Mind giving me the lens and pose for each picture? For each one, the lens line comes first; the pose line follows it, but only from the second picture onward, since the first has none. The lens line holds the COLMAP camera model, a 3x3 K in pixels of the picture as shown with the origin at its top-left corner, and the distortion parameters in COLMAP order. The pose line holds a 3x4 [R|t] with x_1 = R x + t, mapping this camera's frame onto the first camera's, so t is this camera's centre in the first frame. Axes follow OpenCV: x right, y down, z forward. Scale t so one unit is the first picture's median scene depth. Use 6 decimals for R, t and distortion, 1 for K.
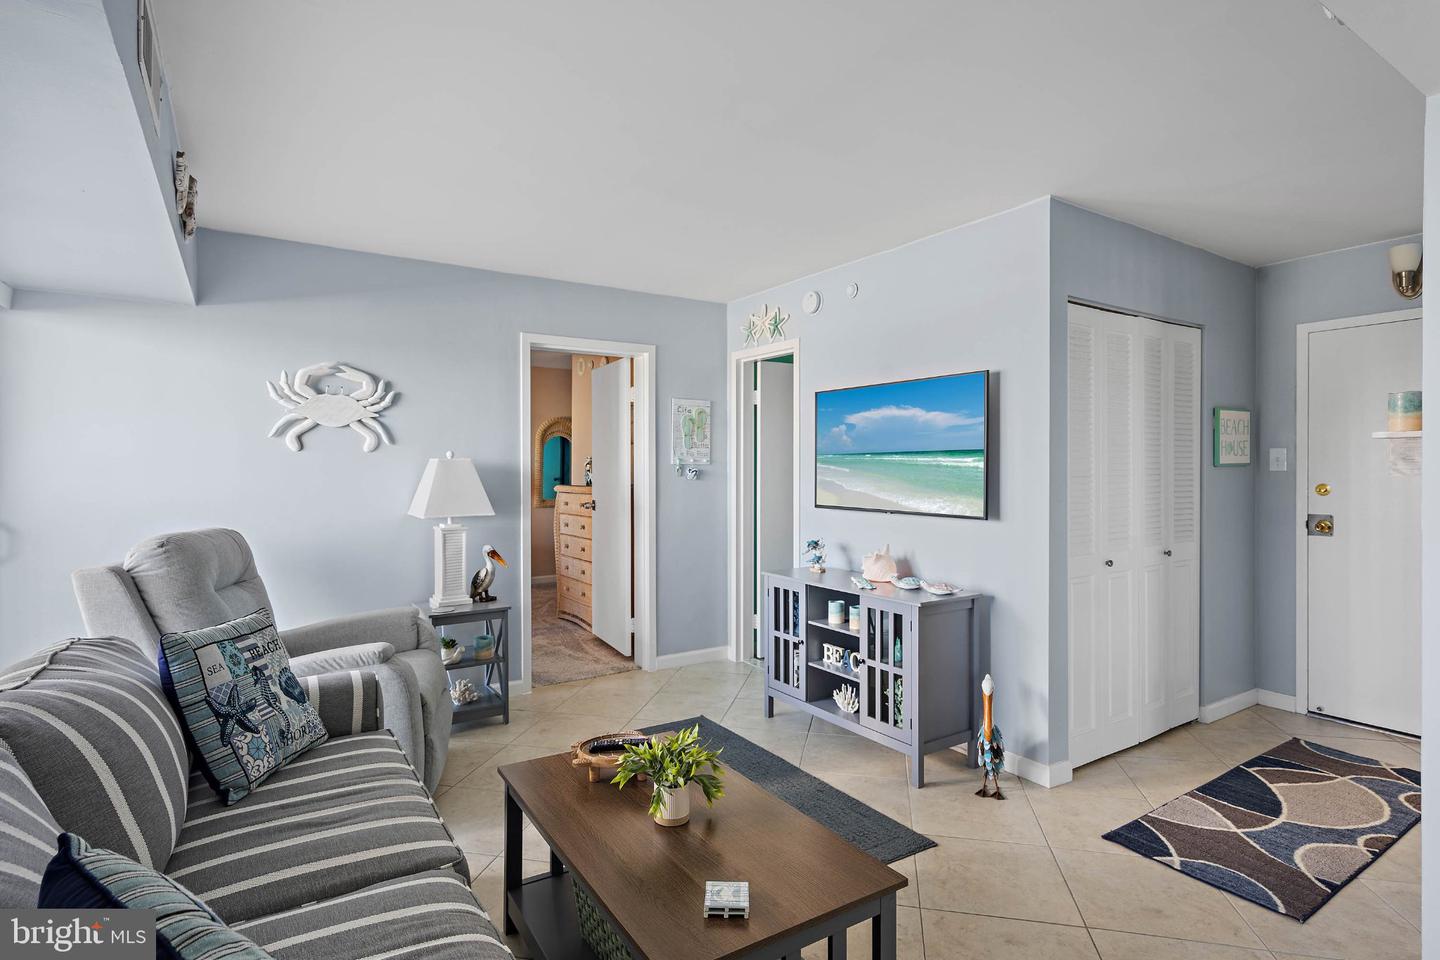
lens RADIAL K [[735.5, 0, 721.2], [0, 735.5, 473.2], [0, 0, 1]] dist [-0.002590, -0.000241]
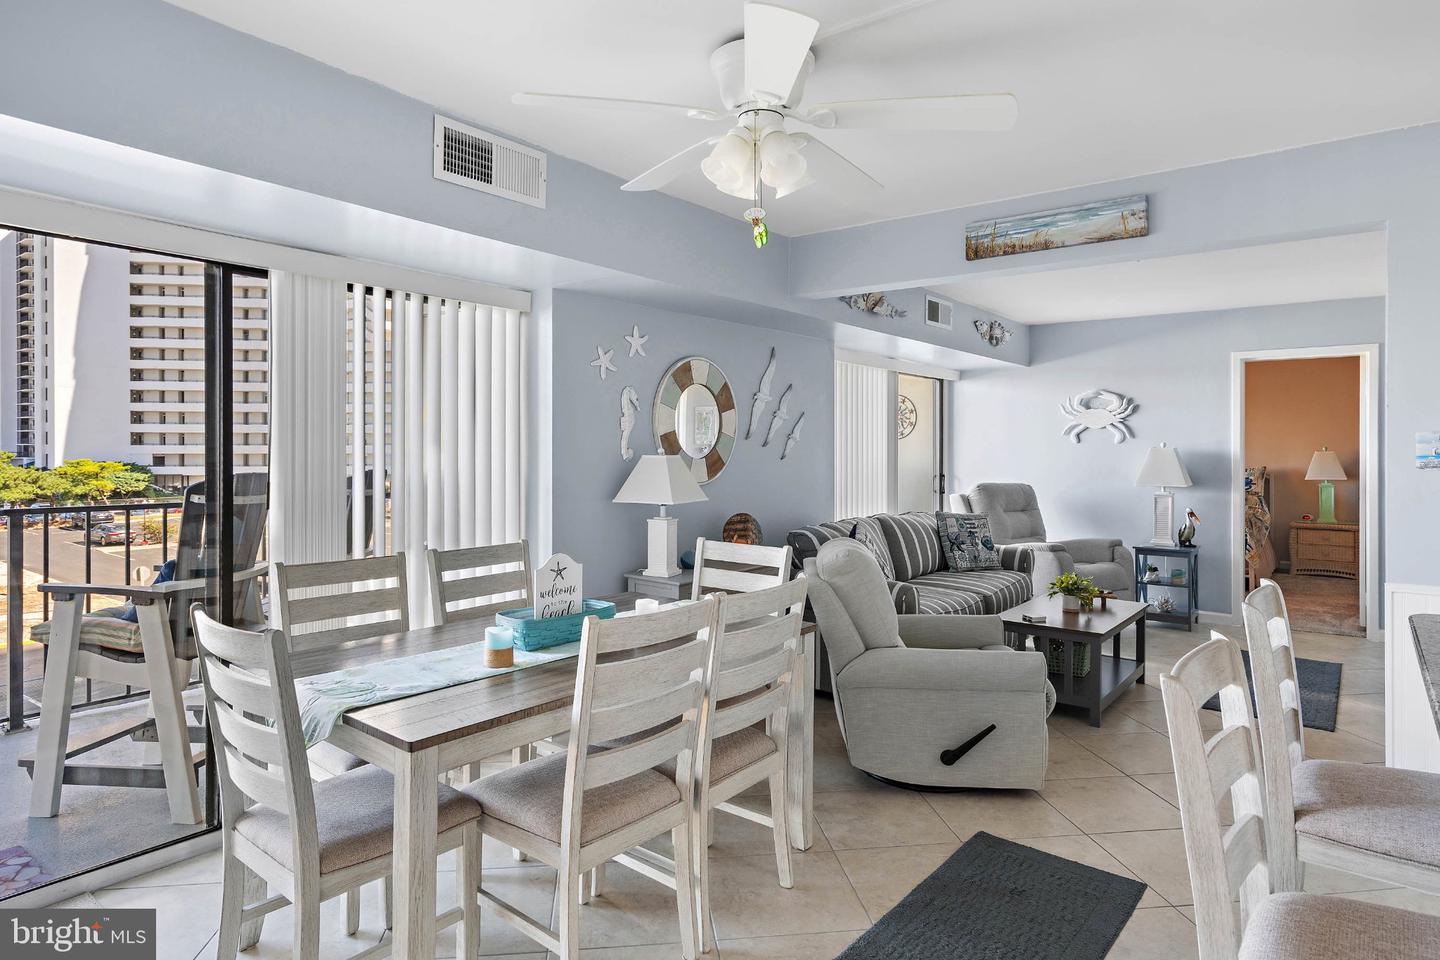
lens RADIAL K [[826.8, 0, 724.0], [0, 826.8, 435.4], [0, 0, 1]] dist [-0.002083, 0.000575]
pose [[0.337394, -0.012113, -0.941285, 0.925363], [-0.010843, 0.999801, -0.016753, -0.007007], [0.941301, 0.015858, 0.337196, -0.409753]]
